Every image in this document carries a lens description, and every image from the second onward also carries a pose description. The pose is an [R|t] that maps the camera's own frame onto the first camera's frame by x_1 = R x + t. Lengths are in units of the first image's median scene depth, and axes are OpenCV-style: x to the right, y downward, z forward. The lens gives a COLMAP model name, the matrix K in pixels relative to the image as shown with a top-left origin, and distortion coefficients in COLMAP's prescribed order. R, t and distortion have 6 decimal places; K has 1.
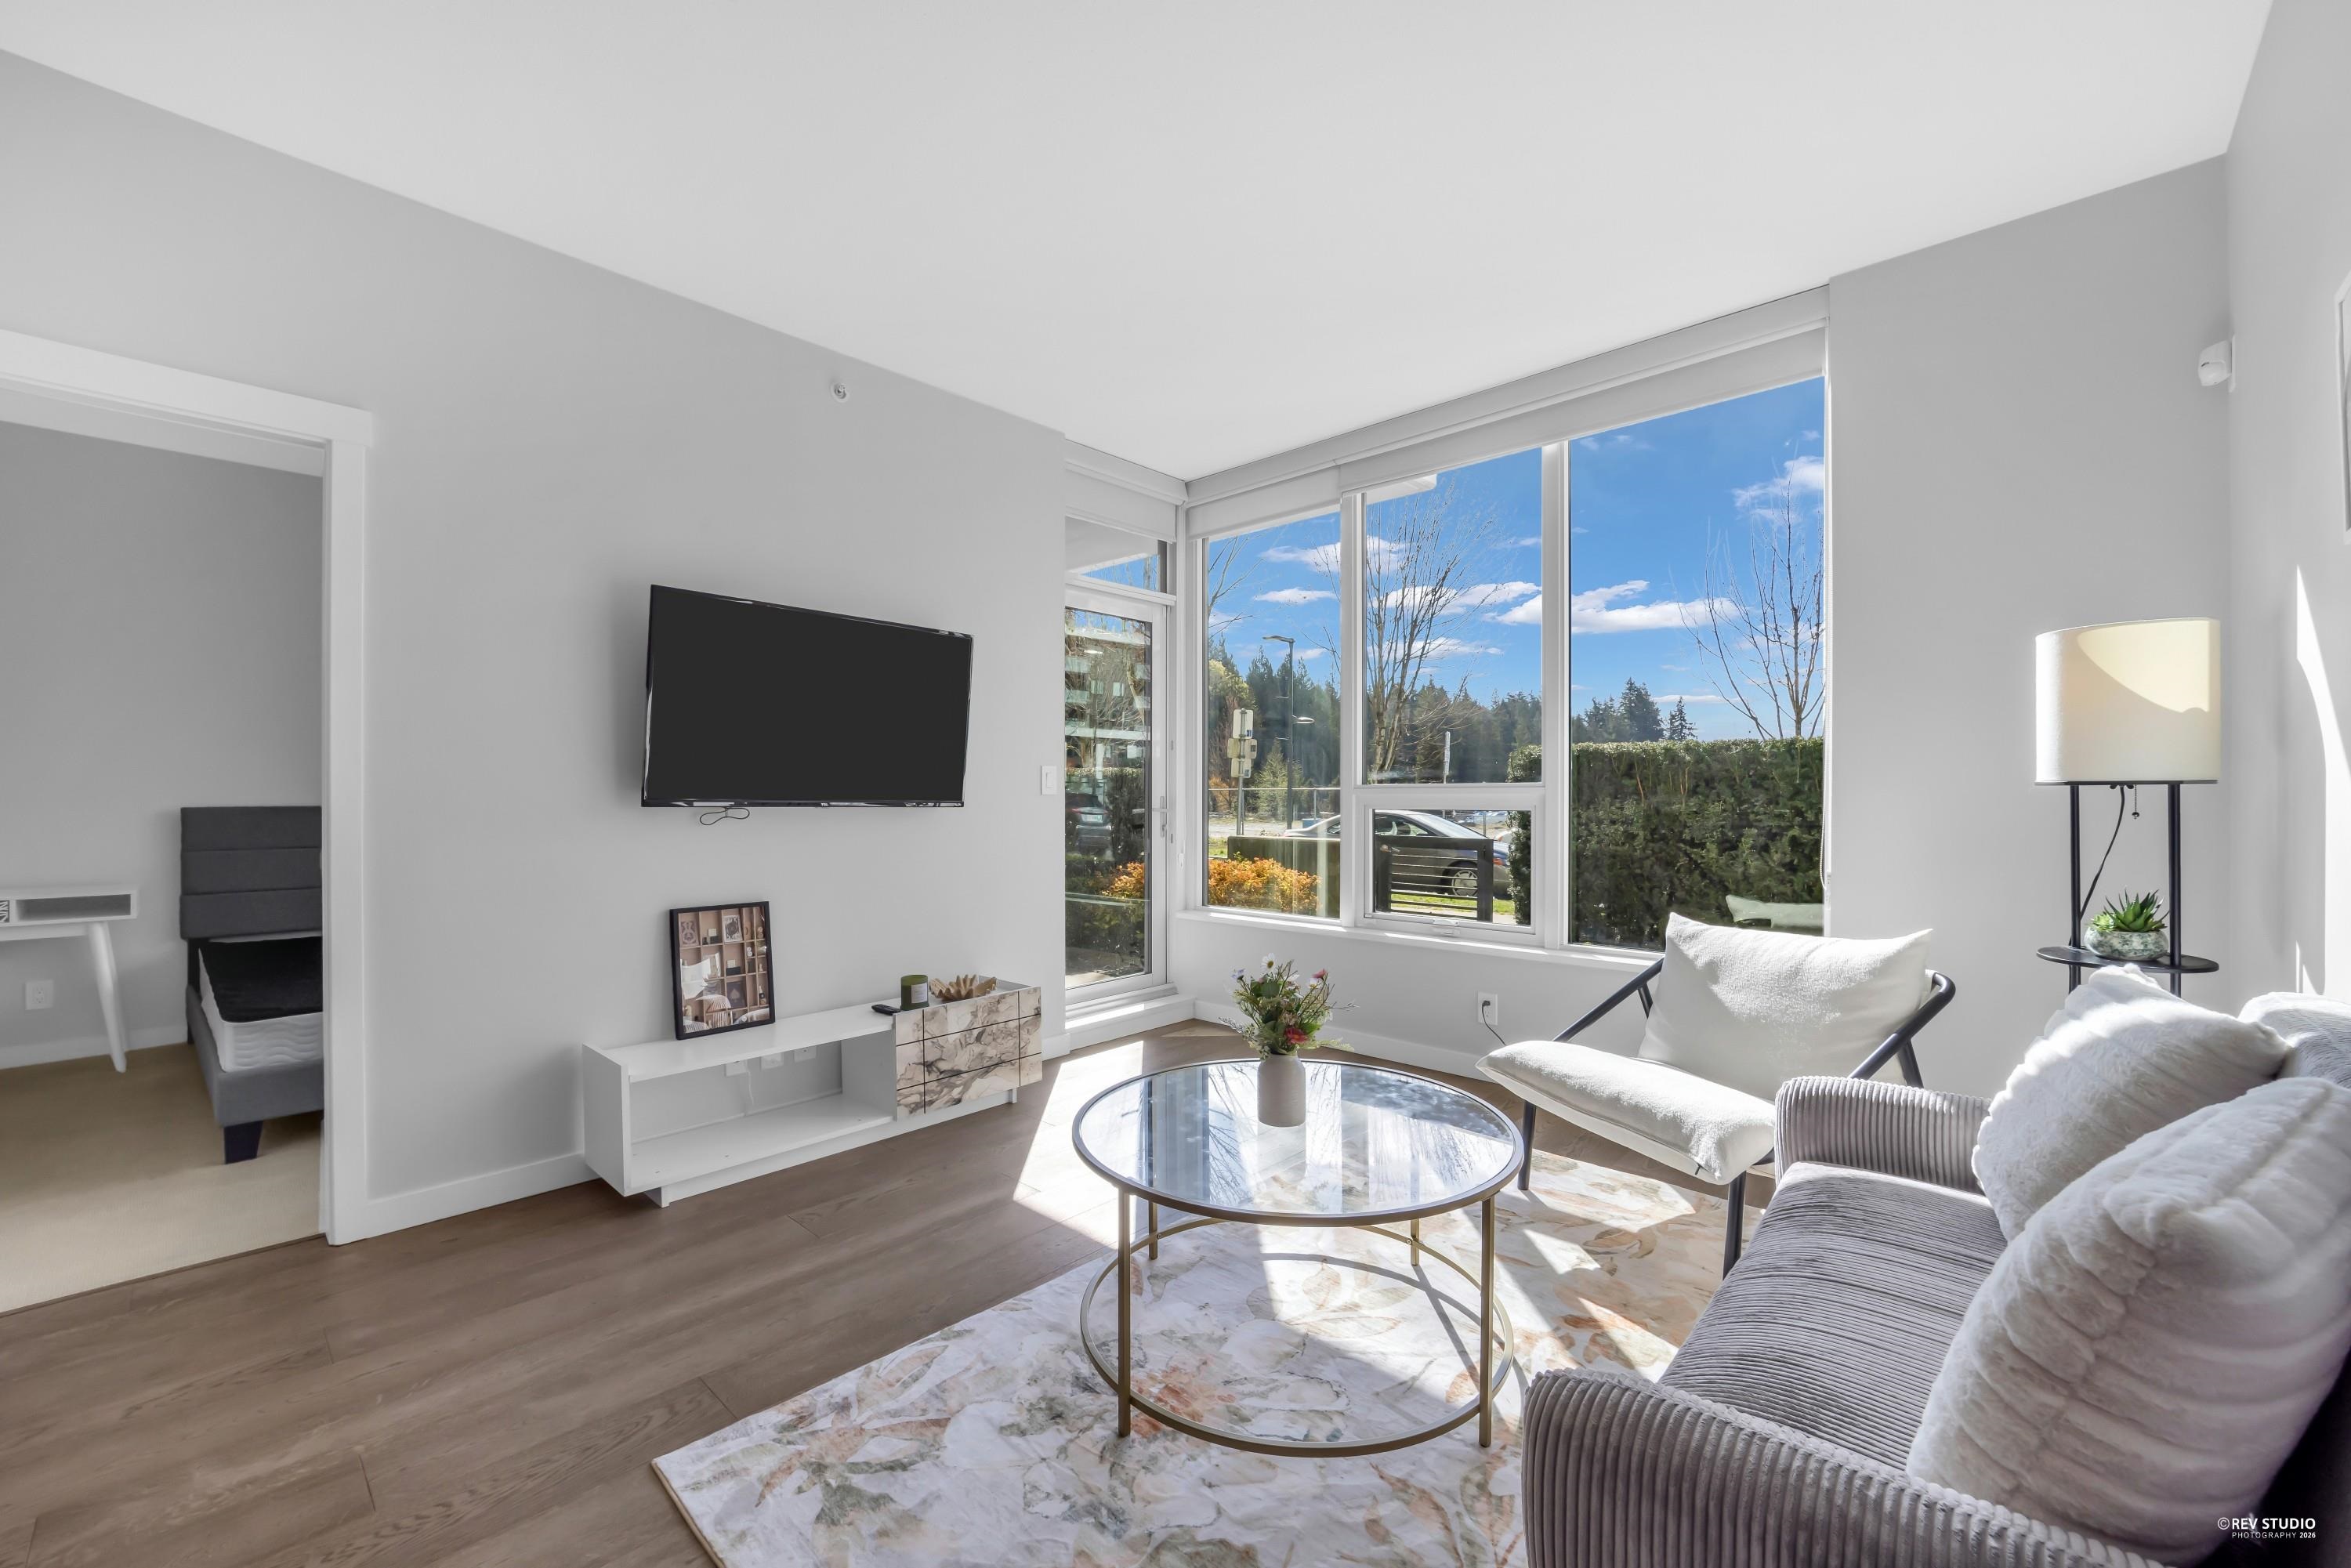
lens RADIAL K [[958.3, 0, 1135.8], [0, 958.3, 792.1], [0, 0, 1]] dist [-0.010377, 0.000142]
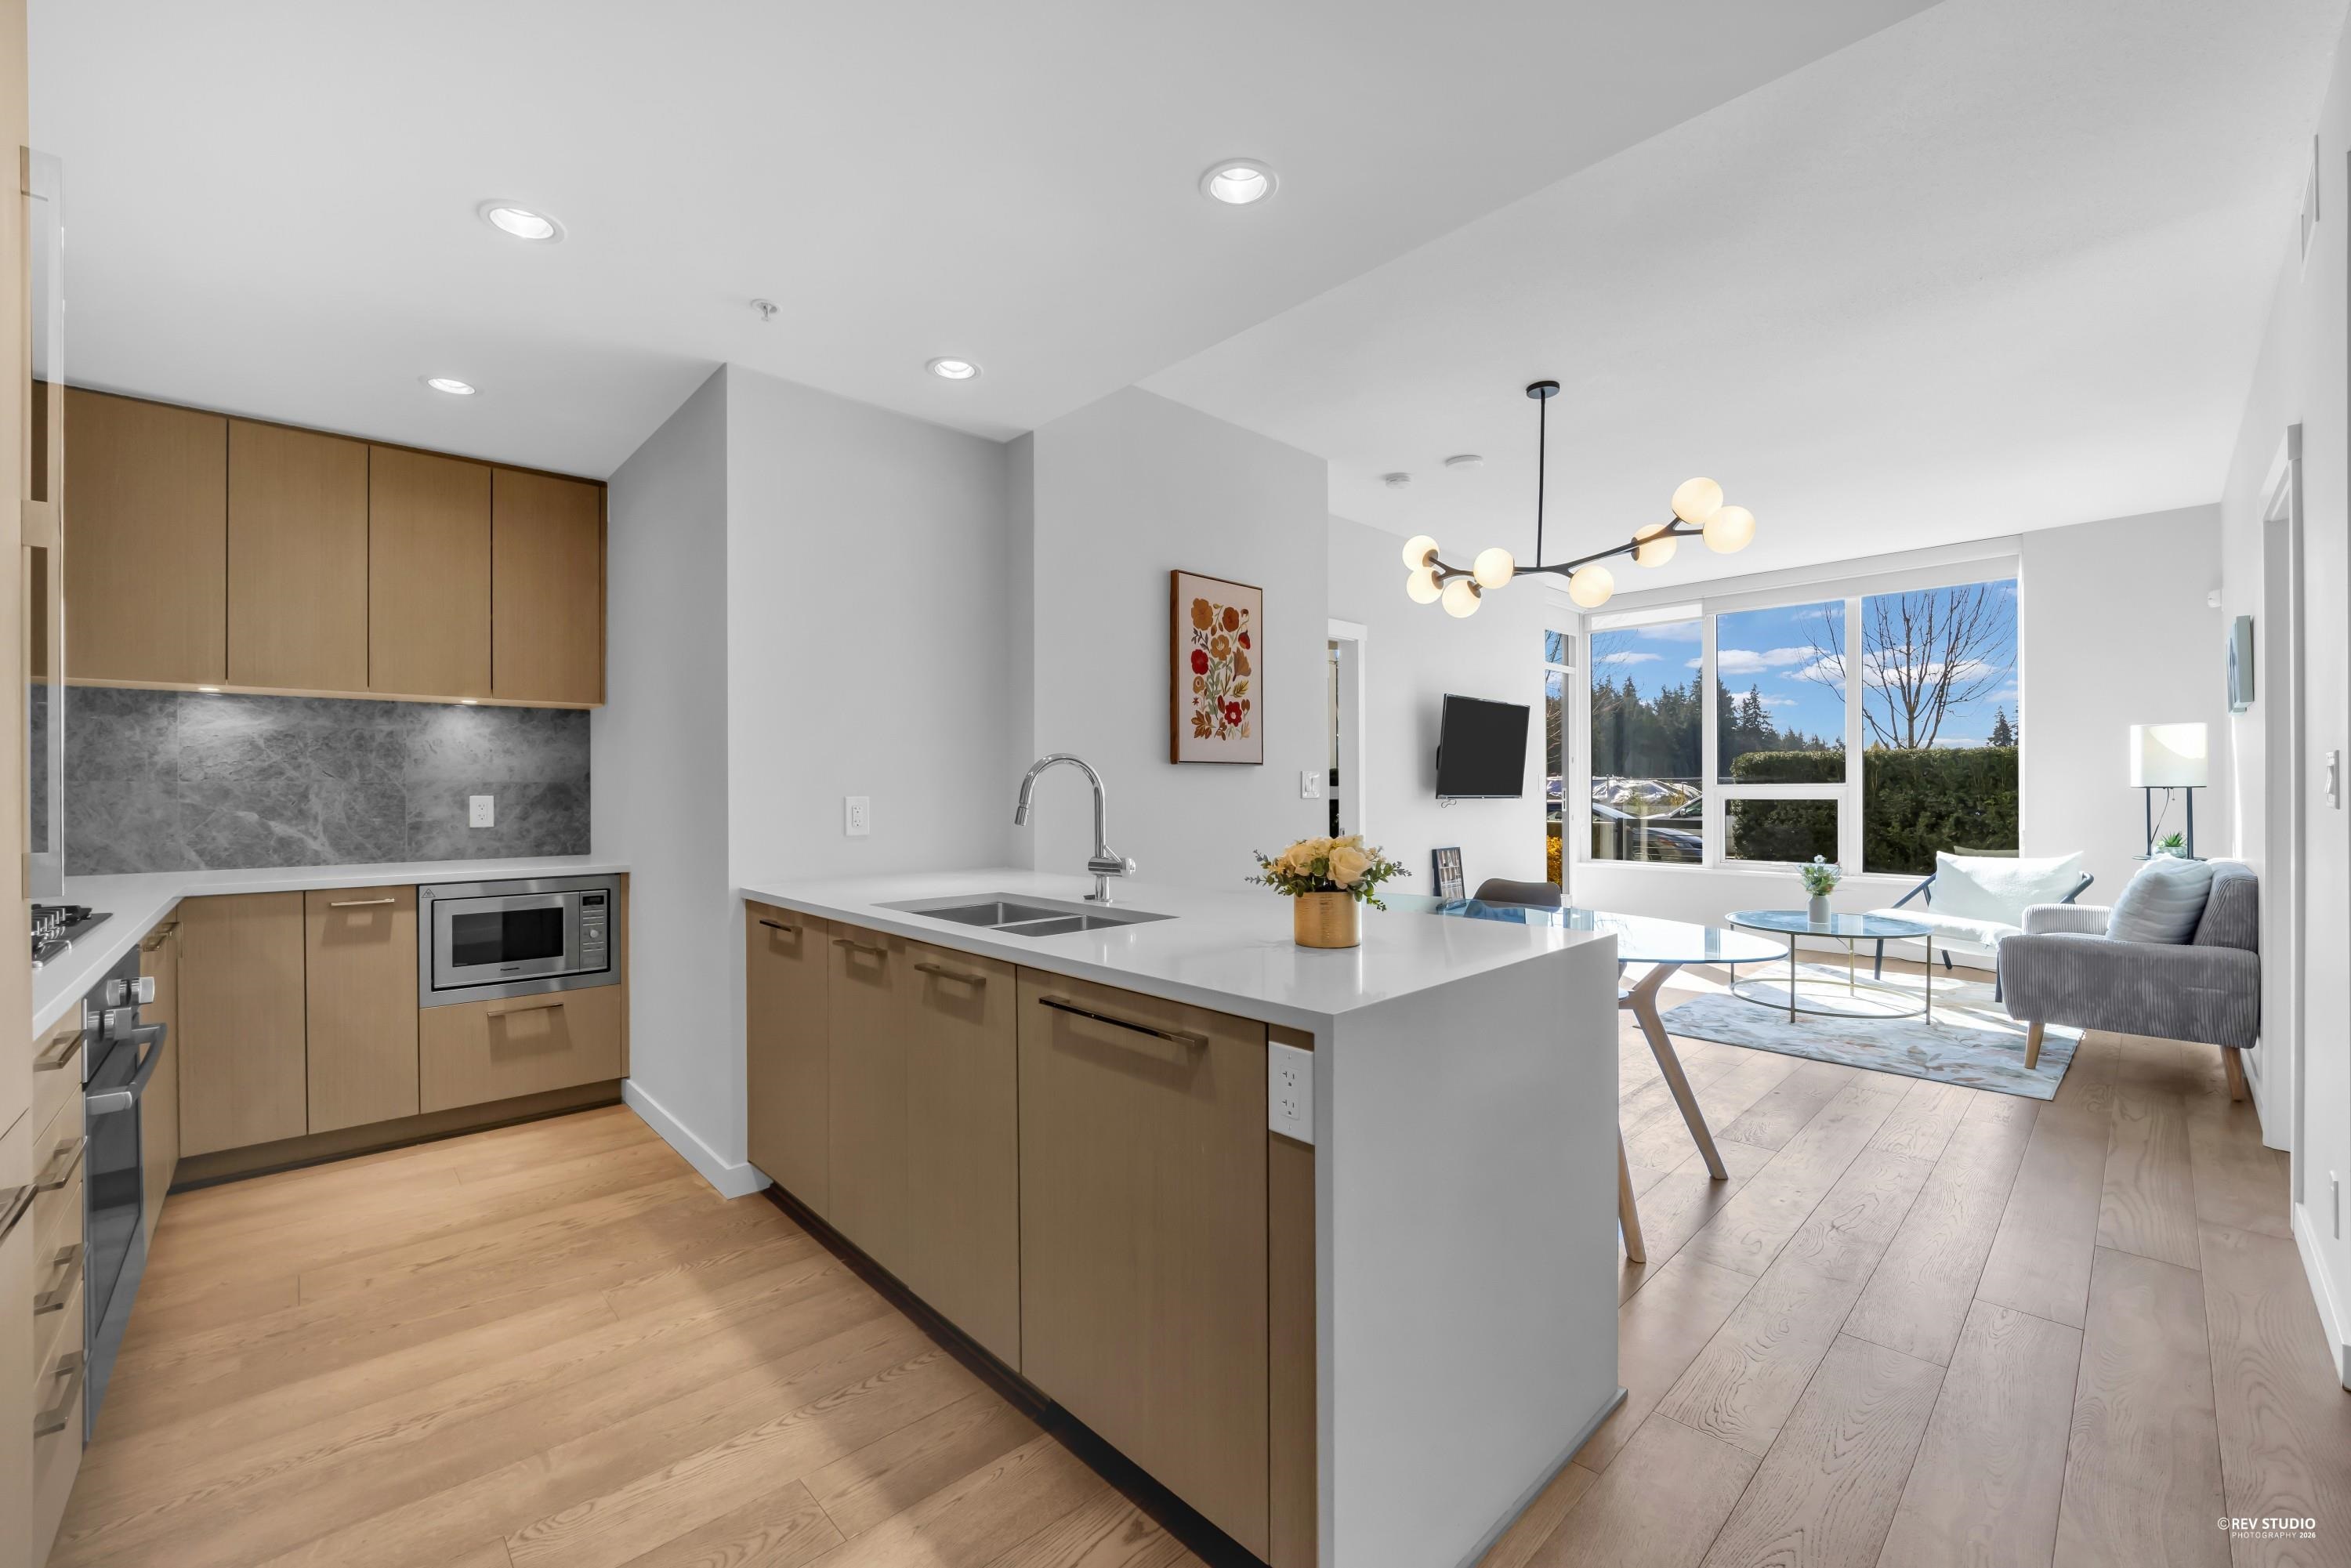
lens RADIAL K [[958.3, 0, 1135.8], [0, 958.3, 792.1], [0, 0, 1]] dist [-0.010377, 0.000142]
pose [[0.998580, -0.003653, -0.053155, -0.962172], [0.004102, 0.999957, 0.008324, -0.018314], [0.053122, -0.008531, 0.998552, -1.019031]]
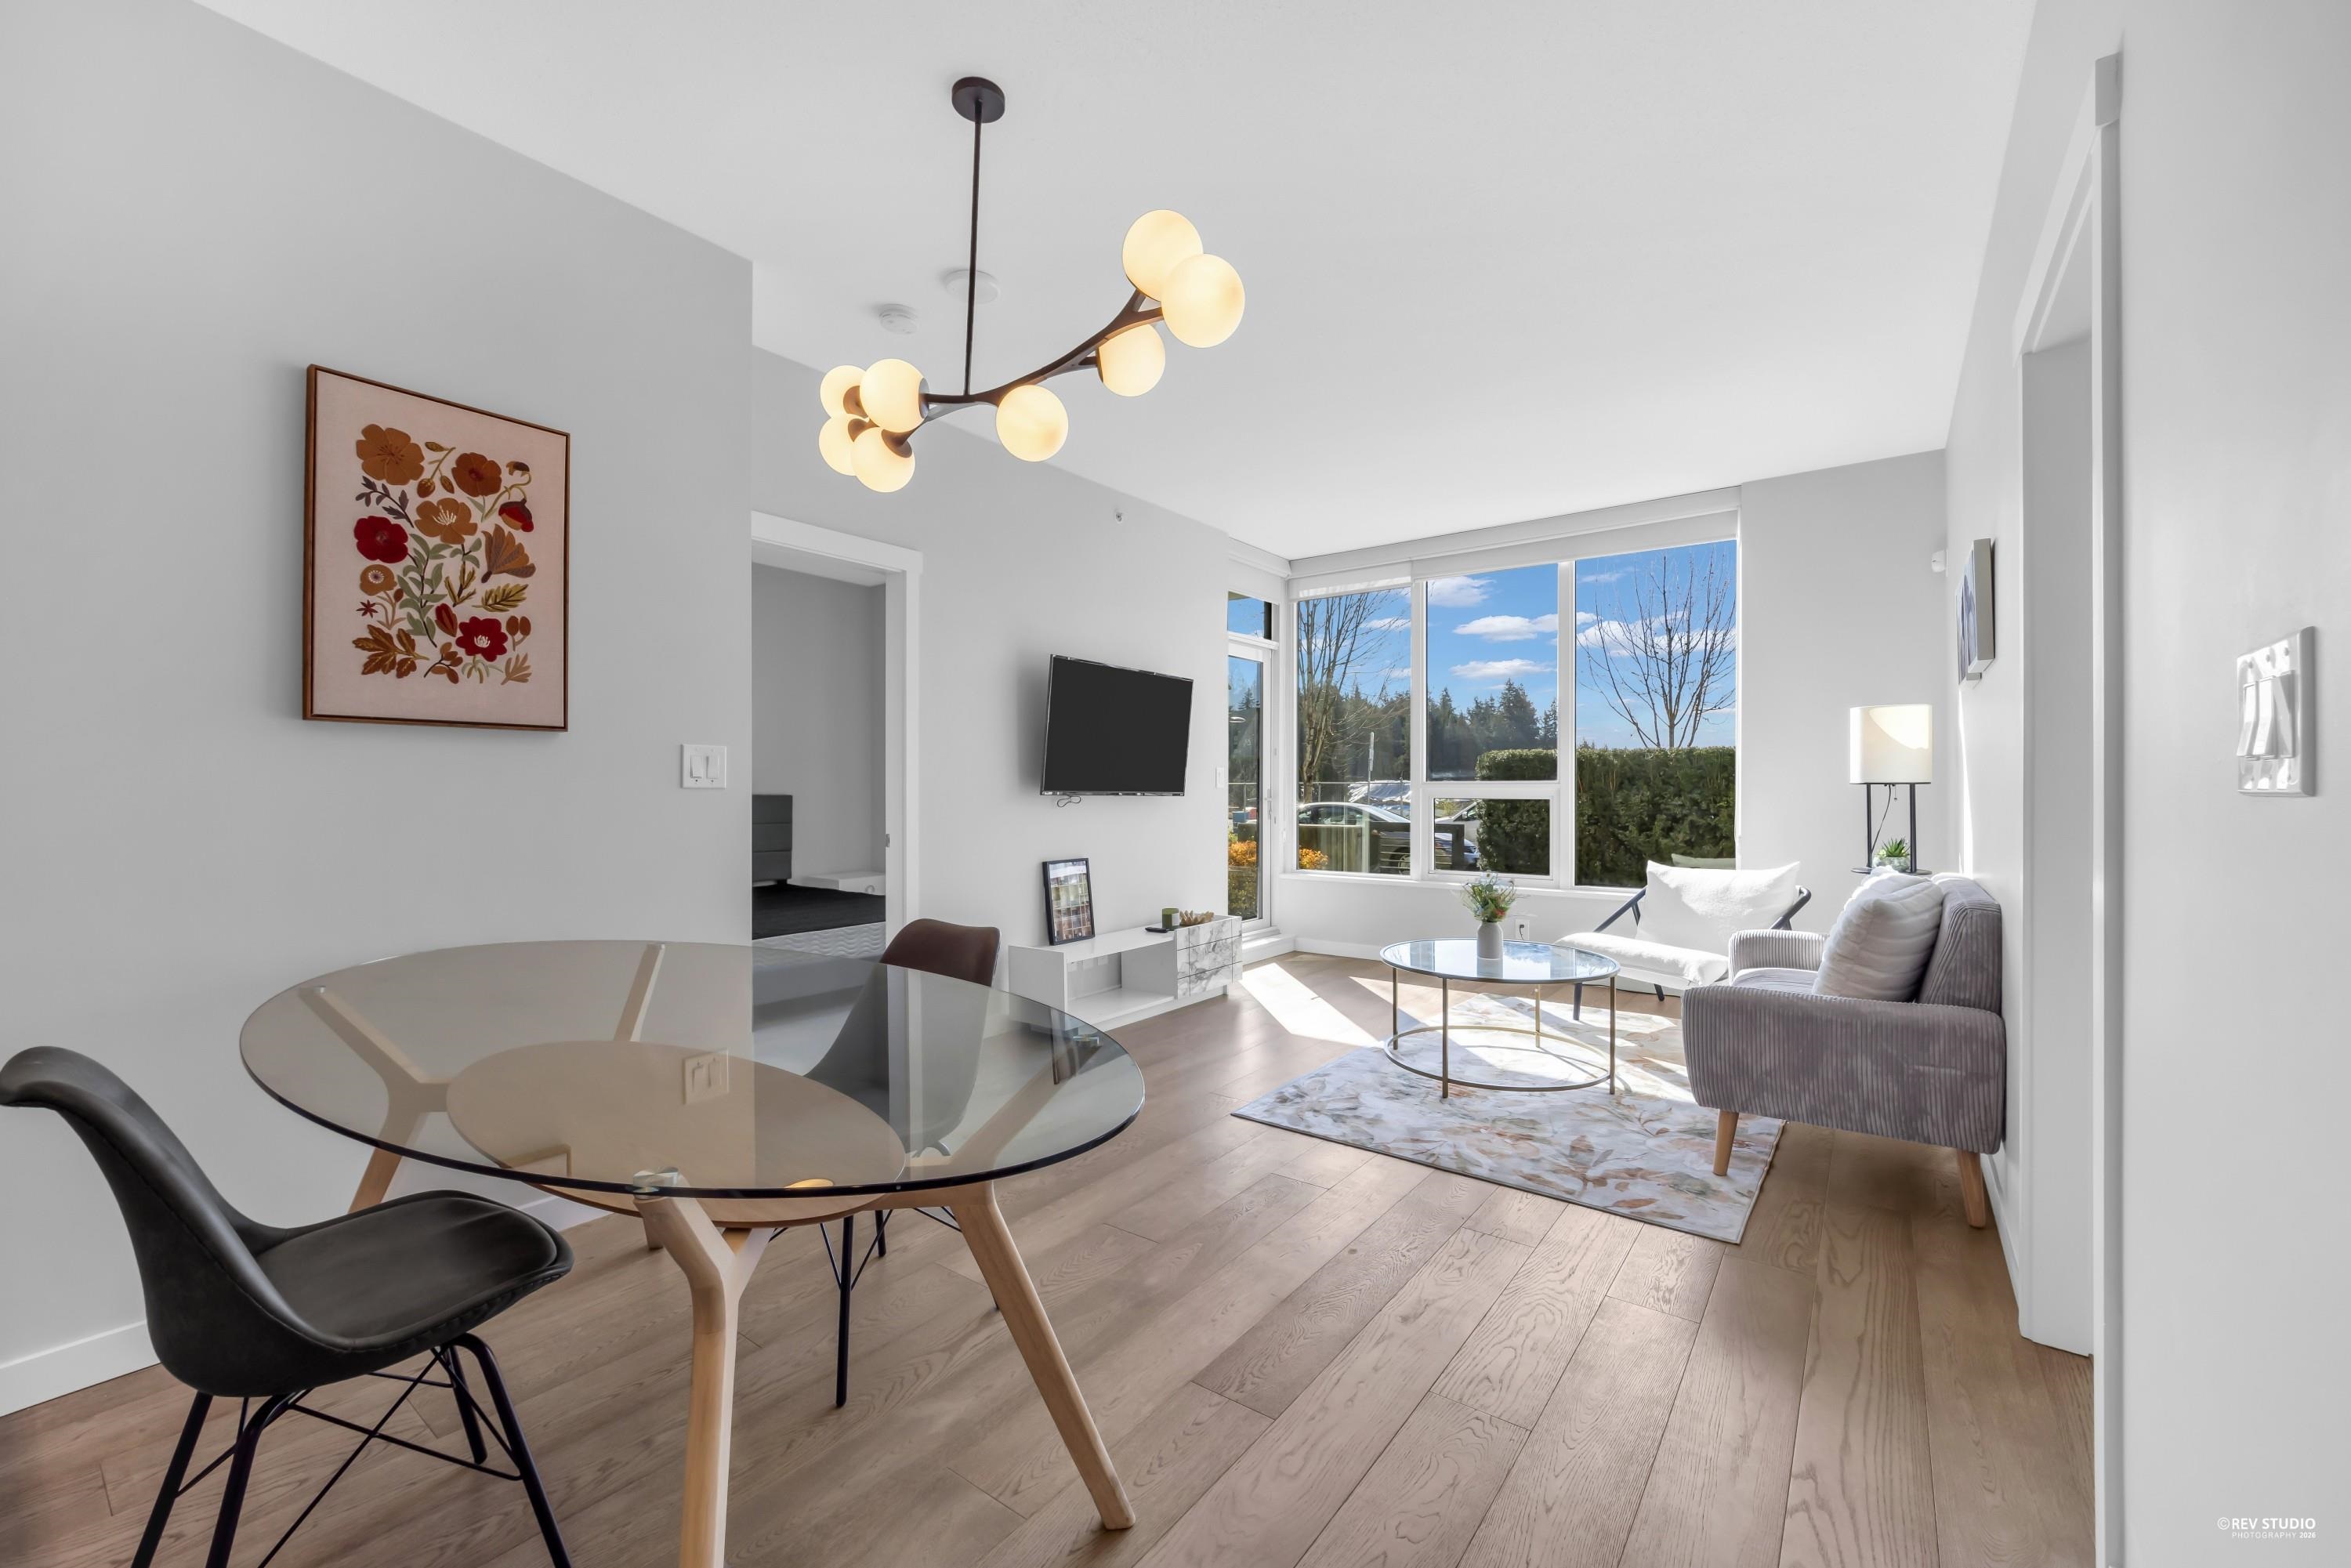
lens RADIAL K [[958.3, 0, 1135.8], [0, 958.3, 792.1], [0, 0, 1]] dist [-0.010377, 0.000142]
pose [[0.994190, 0.002034, 0.107621, -0.481013], [-0.002667, 0.999980, 0.005740, 0.000968], [-0.107608, -0.005994, 0.994175, -0.523631]]
